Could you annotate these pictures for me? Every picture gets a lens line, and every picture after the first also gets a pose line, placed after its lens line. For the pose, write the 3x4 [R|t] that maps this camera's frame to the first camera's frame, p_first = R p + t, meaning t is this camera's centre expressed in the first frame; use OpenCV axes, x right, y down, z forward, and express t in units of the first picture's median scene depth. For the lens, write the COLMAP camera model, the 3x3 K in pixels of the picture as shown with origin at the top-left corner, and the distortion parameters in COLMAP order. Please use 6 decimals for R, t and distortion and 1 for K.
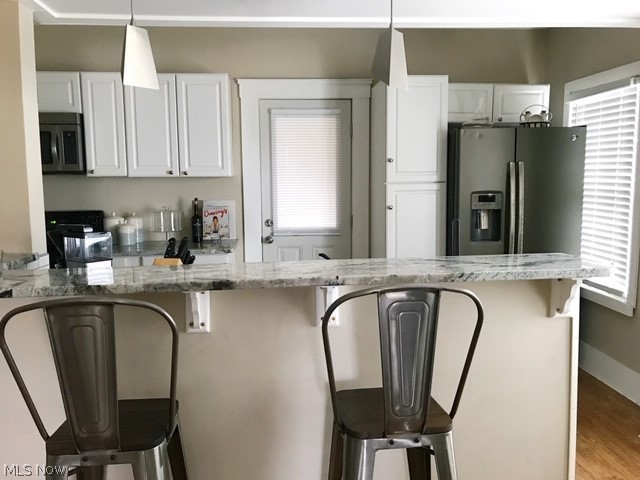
lens RADIAL K [[532.8, 0, 320.0], [0, 532.8, 240.0], [0, 0, 1]] dist [0.041661, -0.008059]
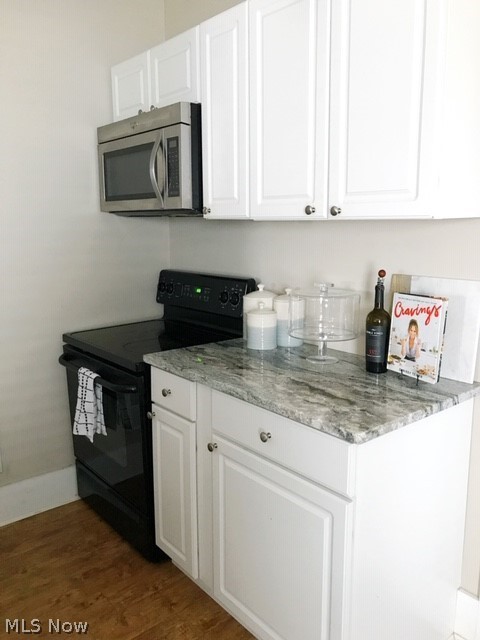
lens RADIAL K [[532.8, 0, 240.0], [0, 532.8, 320.0], [0, 0, 1]] dist [0.041661, -0.008059]
pose [[0.572421, 0.153552, -0.805454, 0.050958], [-0.098222, 0.988077, 0.118562, -0.078883], [0.814056, 0.011246, 0.580678, 0.663840]]
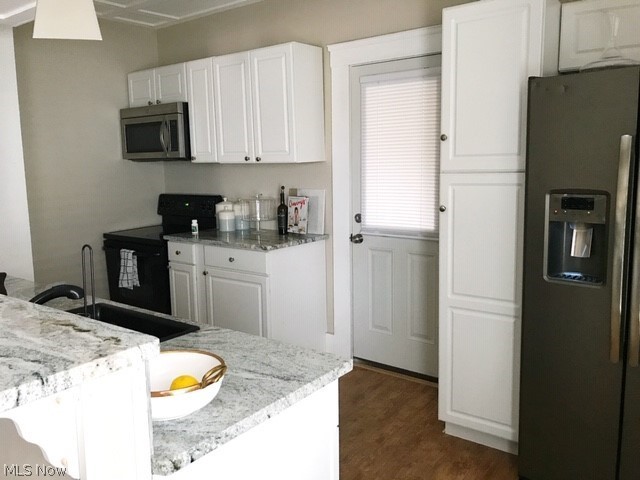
lens RADIAL K [[532.8, 0, 320.0], [0, 532.8, 240.0], [0, 0, 1]] dist [0.041661, -0.008059]
pose [[0.744541, 0.094358, -0.660874, 0.424653], [-0.067020, 0.995524, 0.066634, -0.051812], [0.664204, -0.005320, 0.747533, 0.363767]]
